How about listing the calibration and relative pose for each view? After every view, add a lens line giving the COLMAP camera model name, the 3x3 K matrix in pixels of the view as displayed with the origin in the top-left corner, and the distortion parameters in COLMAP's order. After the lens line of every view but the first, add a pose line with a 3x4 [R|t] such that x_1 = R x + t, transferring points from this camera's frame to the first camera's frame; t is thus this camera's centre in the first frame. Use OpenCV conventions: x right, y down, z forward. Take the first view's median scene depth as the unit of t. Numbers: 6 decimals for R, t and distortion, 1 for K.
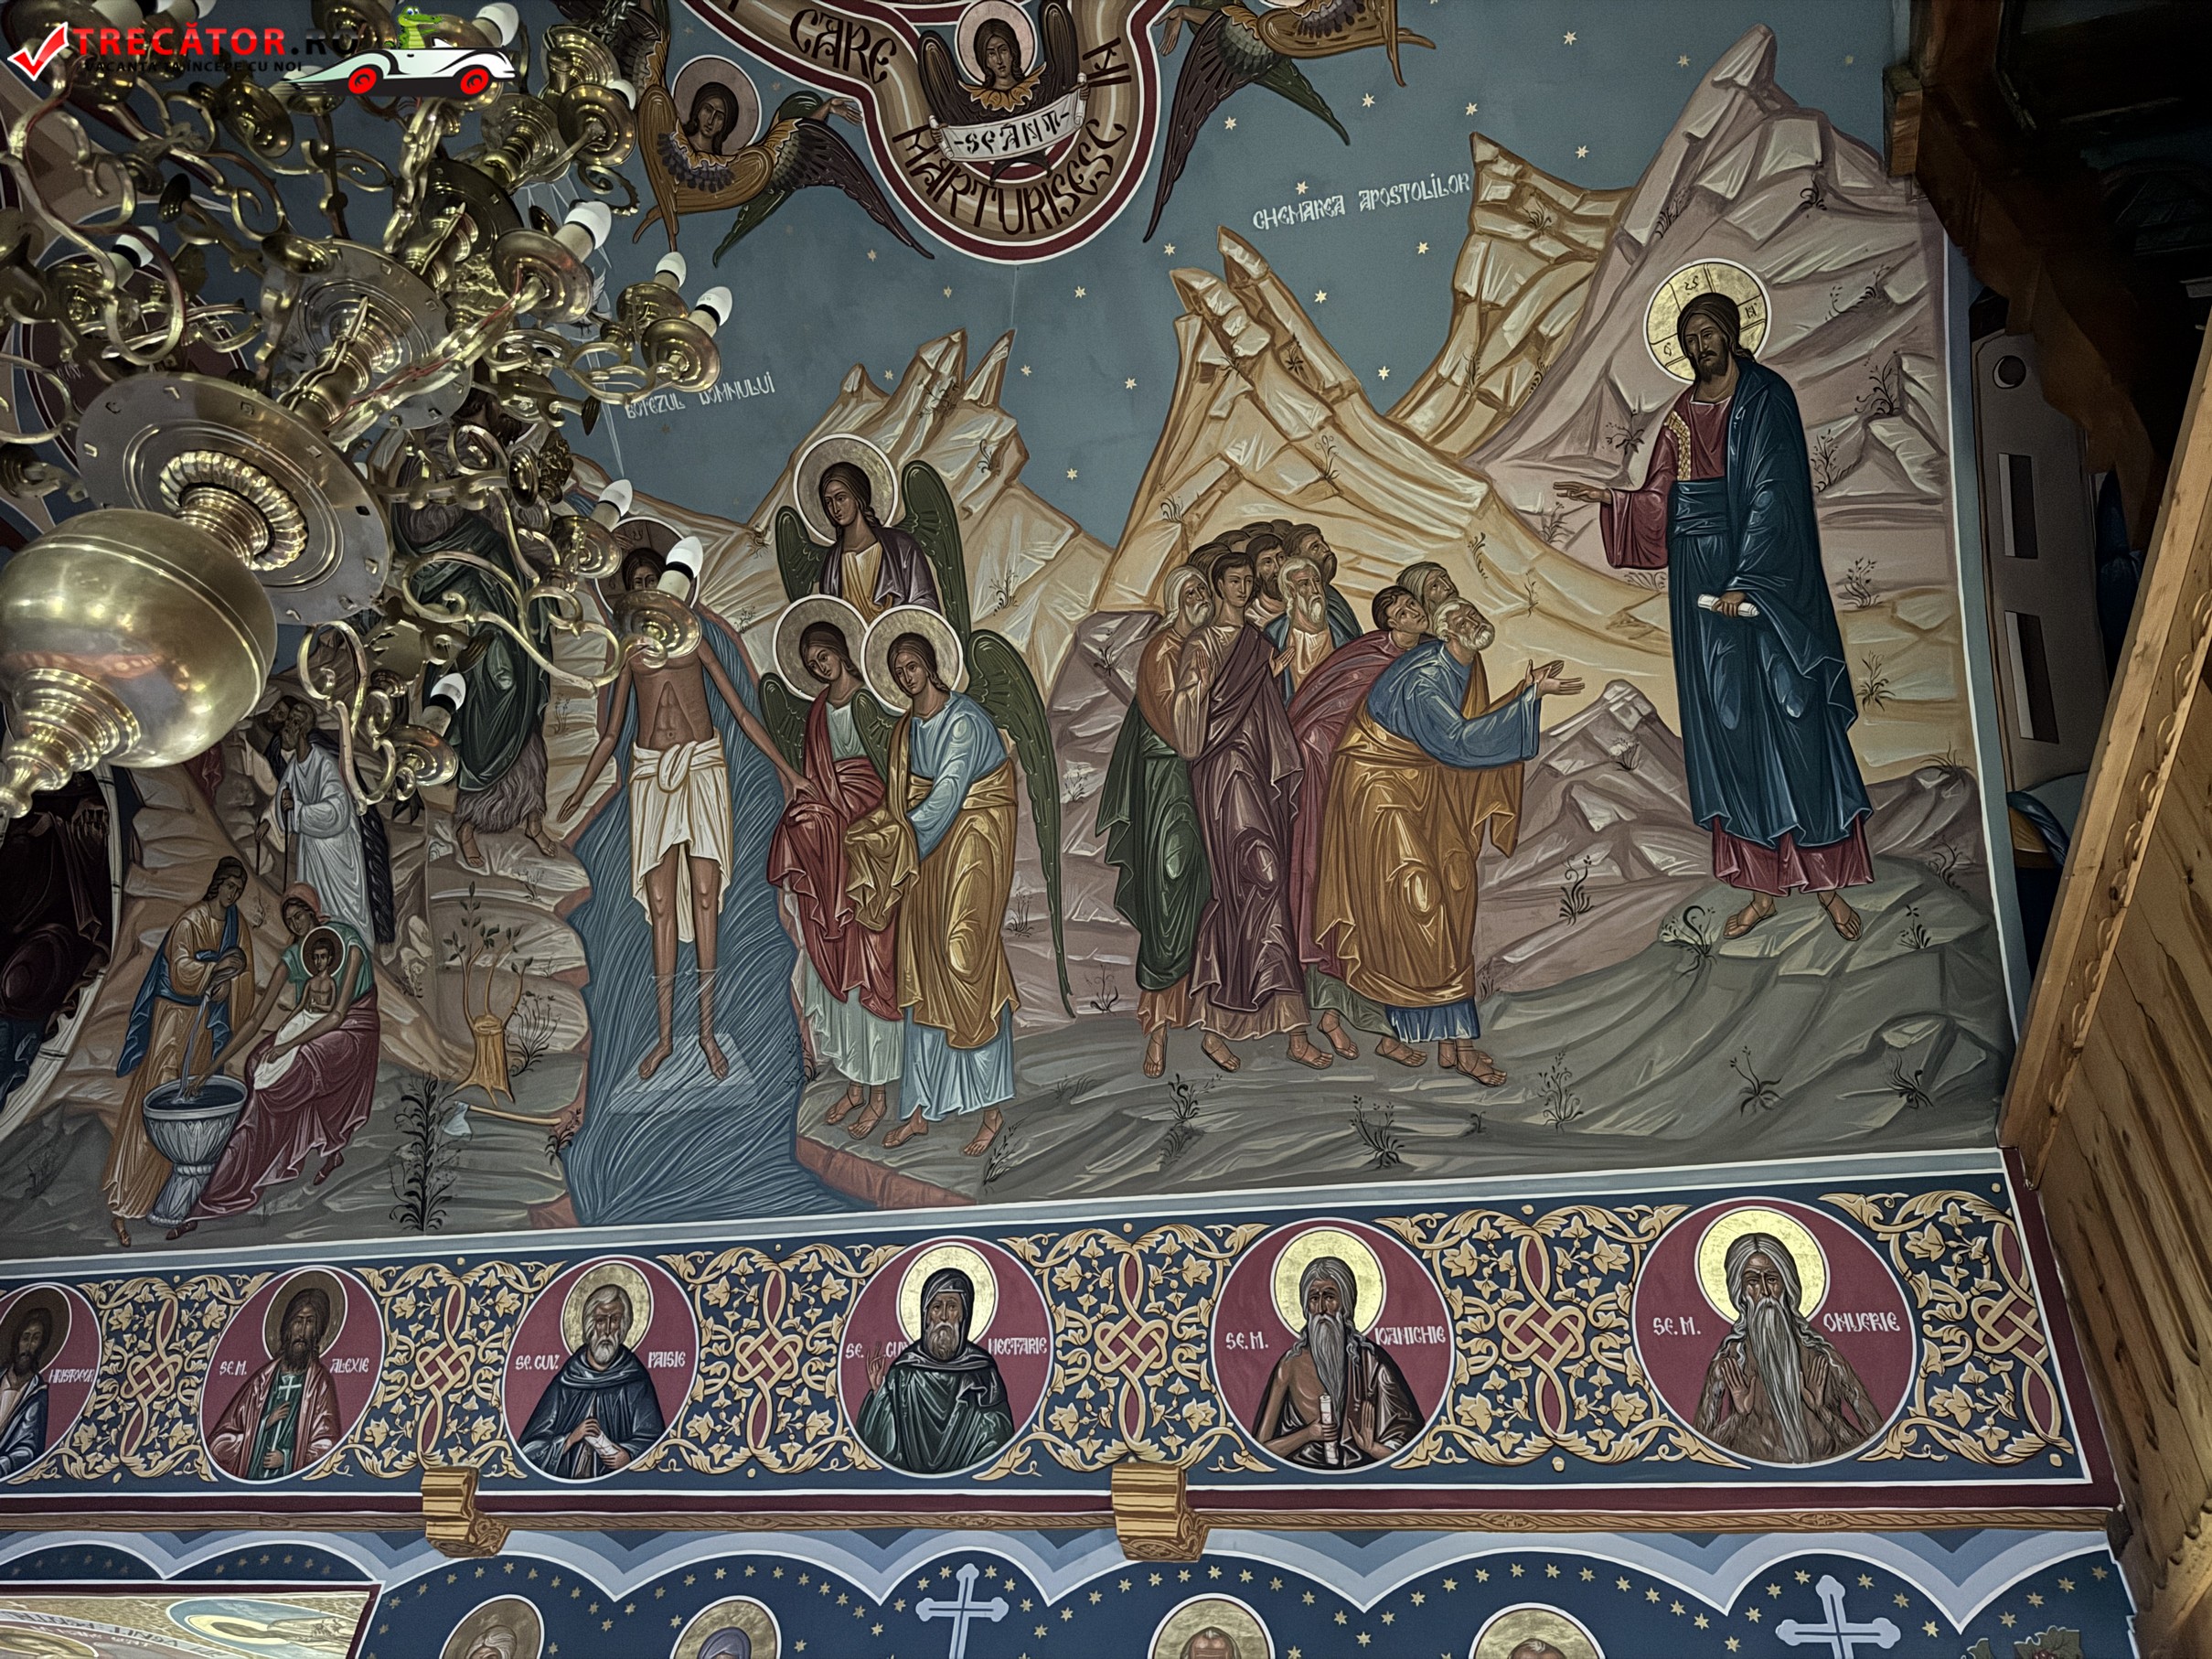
lens RADIAL K [[1543.1, 0, 1101.7], [0, 1543.1, 827.3], [0, 0, 1]] dist [0.075145, -0.106608]
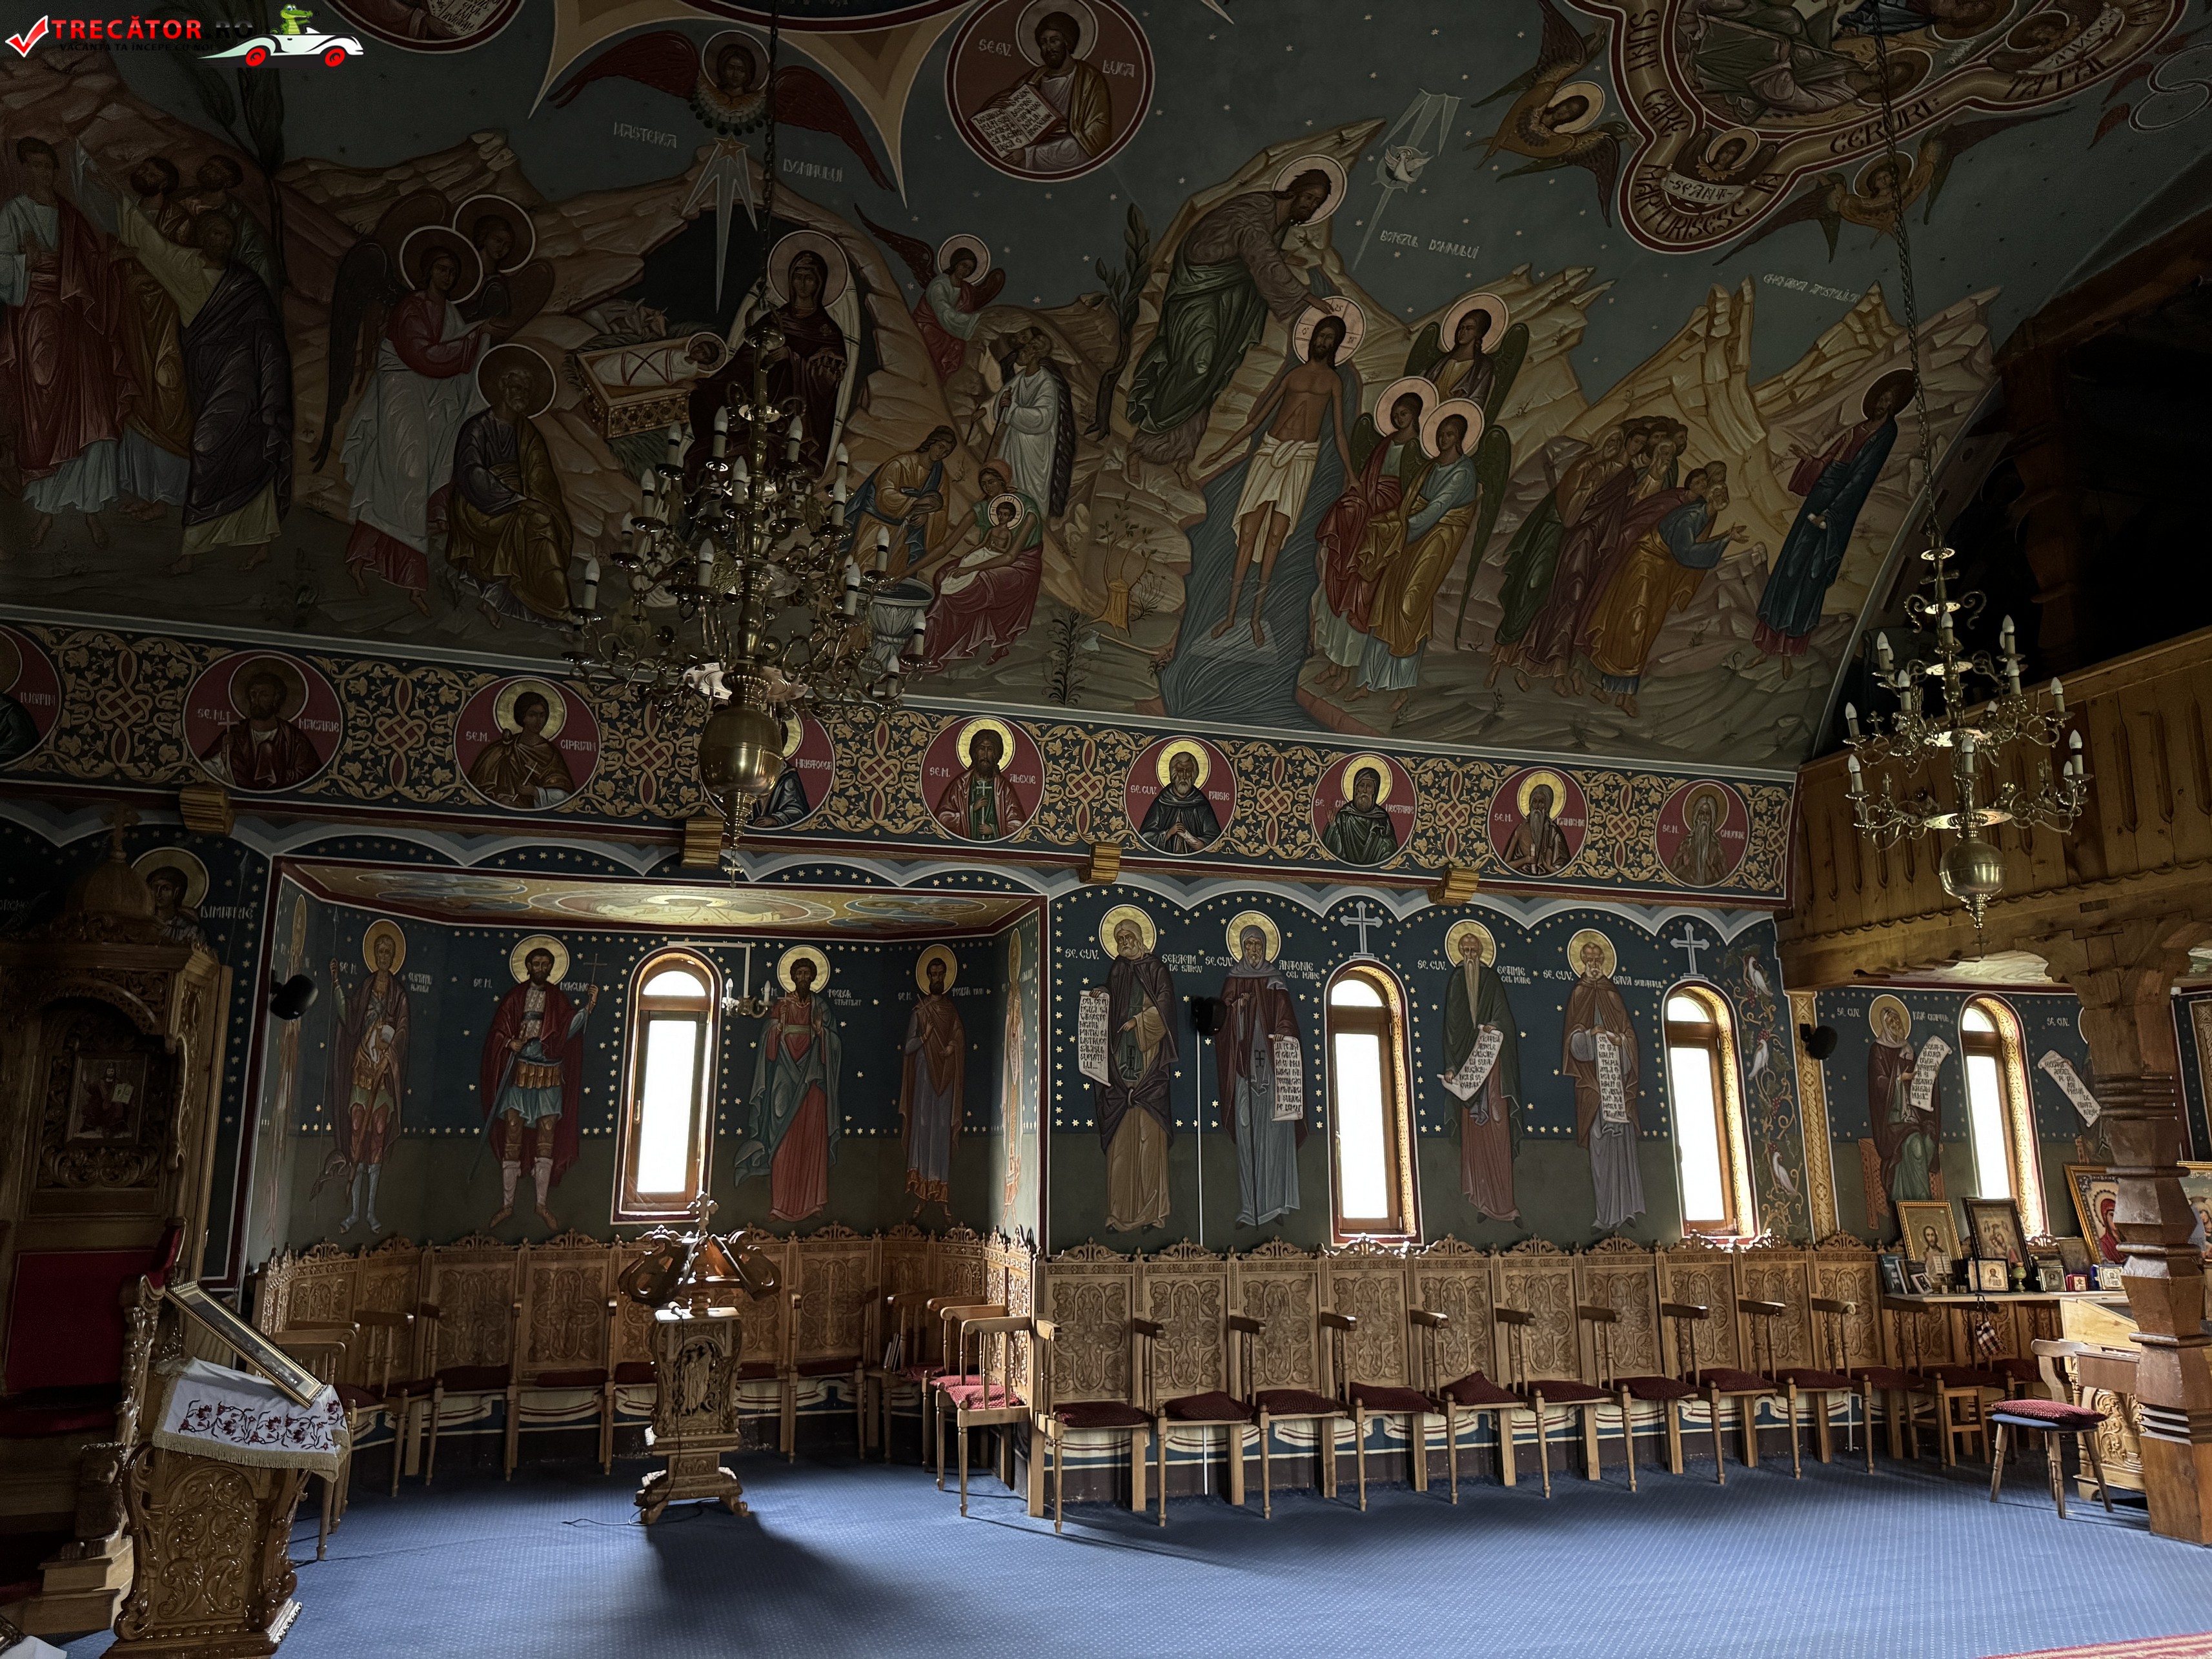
lens RADIAL K [[1516.1, 0, 1105.3], [0, 1516.1, 829.8], [0, 0, 1]] dist [0.144105, -0.260983]
pose [[0.839287, 0.026068, 0.543064, -1.292521], [-0.309126, 0.844568, 0.437202, -0.346387], [-0.447257, -0.534813, 0.716893, -0.229144]]
